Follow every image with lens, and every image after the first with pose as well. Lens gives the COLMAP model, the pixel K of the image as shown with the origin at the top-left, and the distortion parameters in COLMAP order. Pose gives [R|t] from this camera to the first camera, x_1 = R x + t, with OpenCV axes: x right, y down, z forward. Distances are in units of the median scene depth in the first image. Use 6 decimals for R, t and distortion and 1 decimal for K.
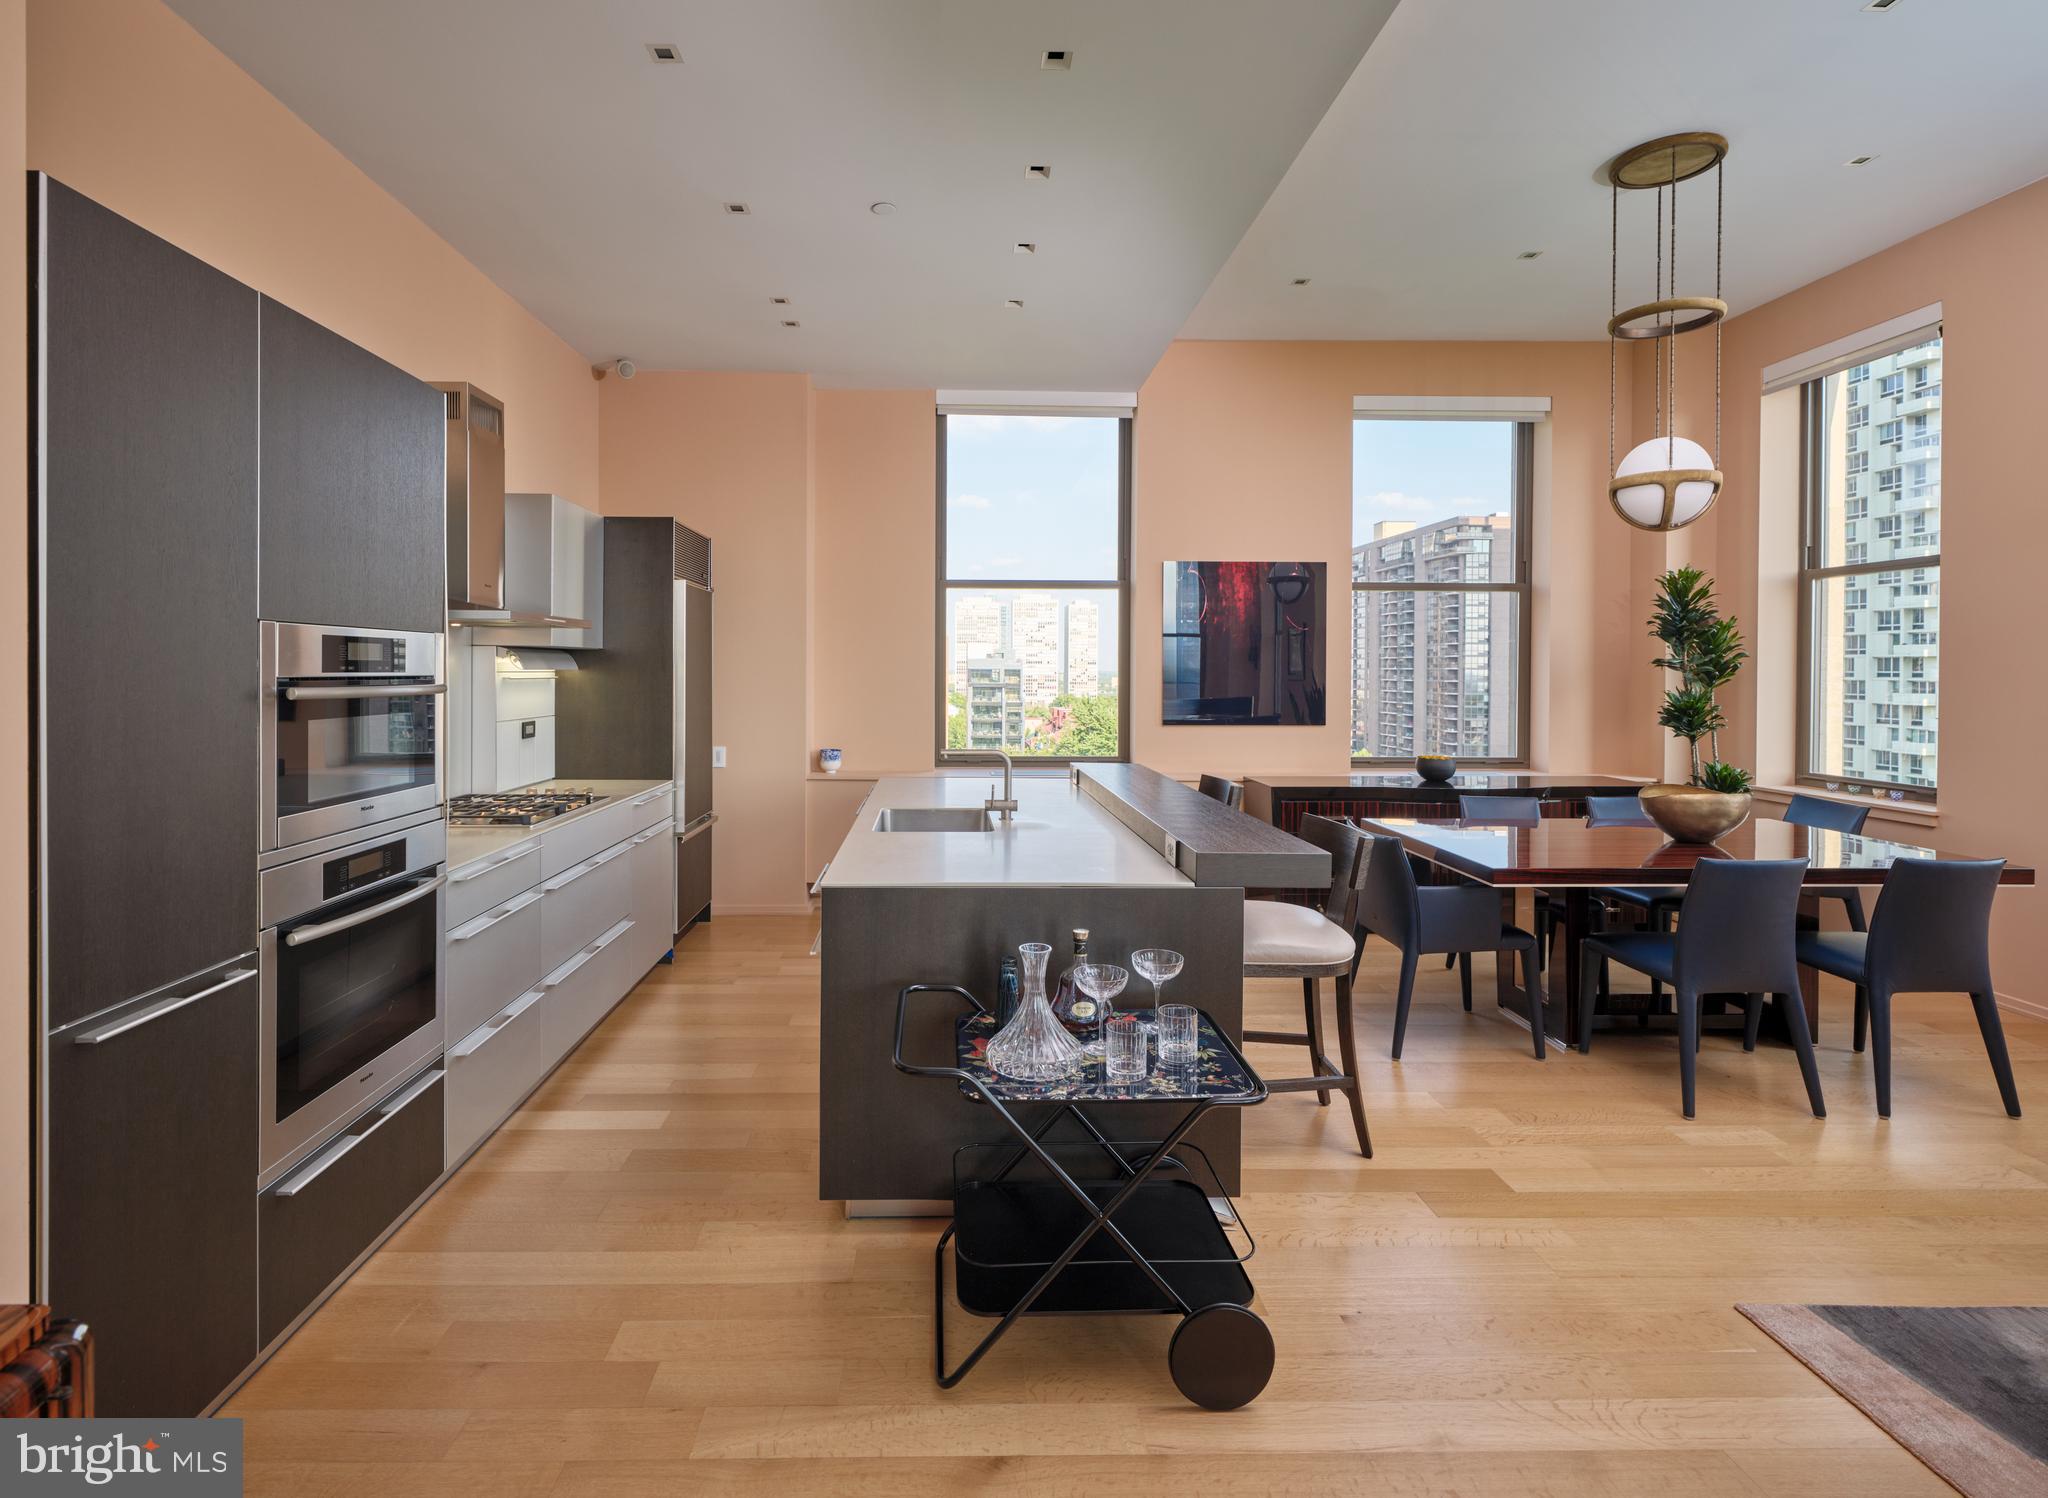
lens RADIAL K [[986.9, 0, 987.8], [0, 986.9, 679.2], [0, 0, 1]] dist [-0.000141, 0.000384]
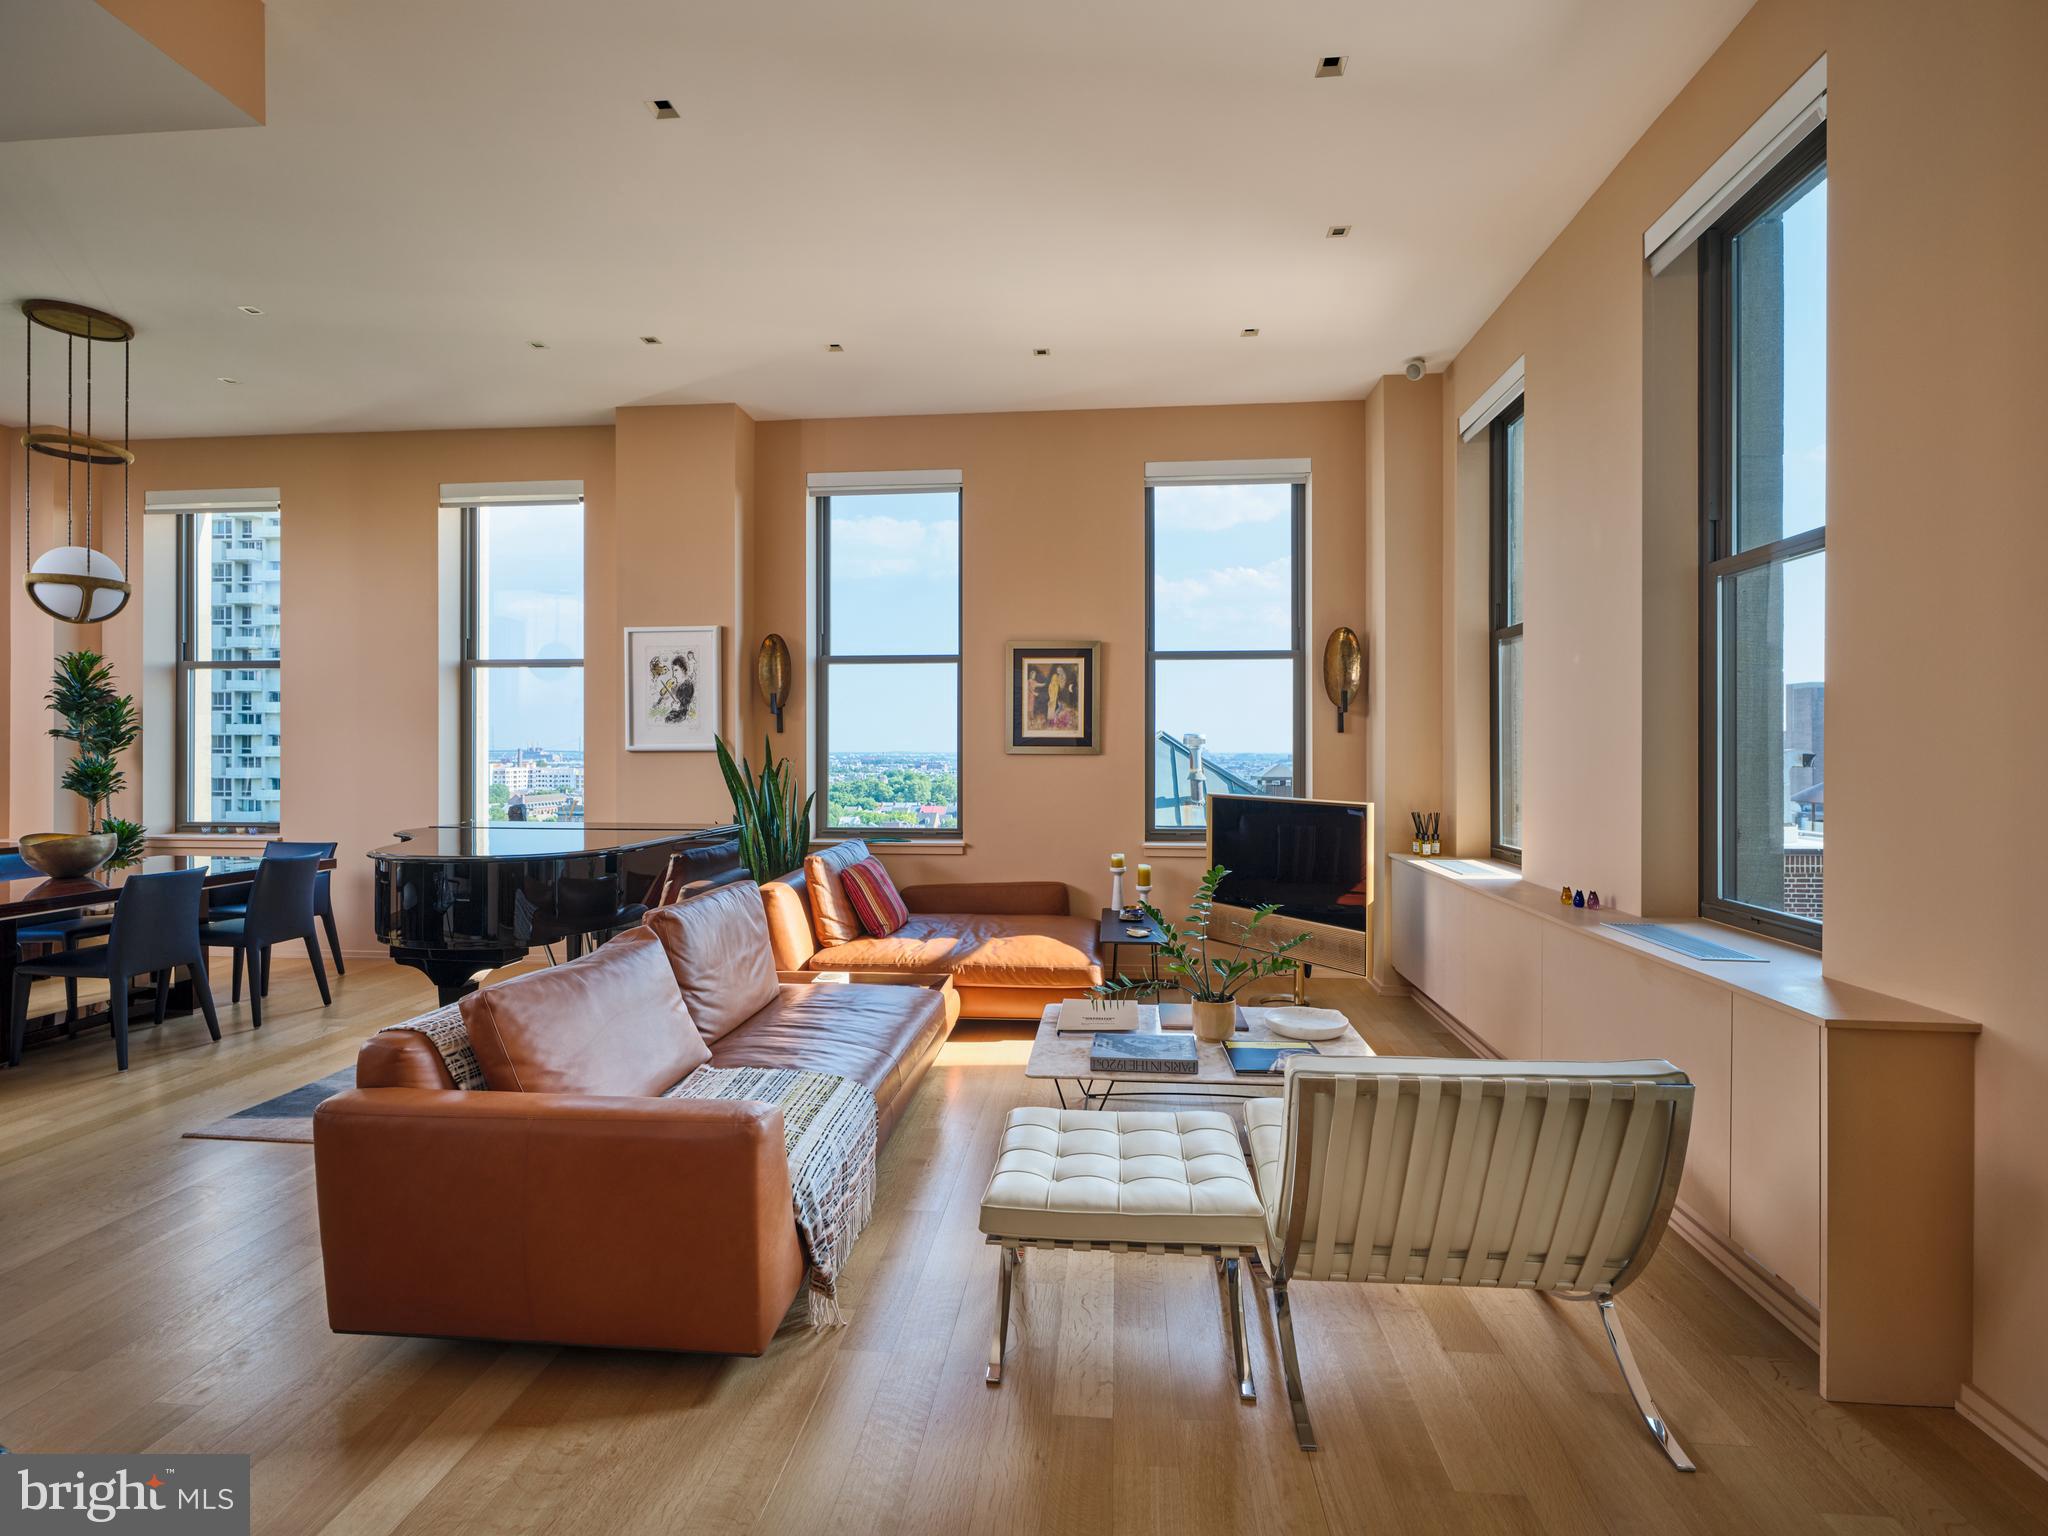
lens RADIAL K [[939.2, 0, 1002.4], [0, 939.2, 750.7], [0, 0, 1]] dist [-0.008735, 0.000346]
pose [[0.134939, -0.004353, 0.990844, -0.244911], [0.009206, 0.999953, 0.003140, 0.010737], [-0.990811, 0.008698, 0.134973, -0.229579]]
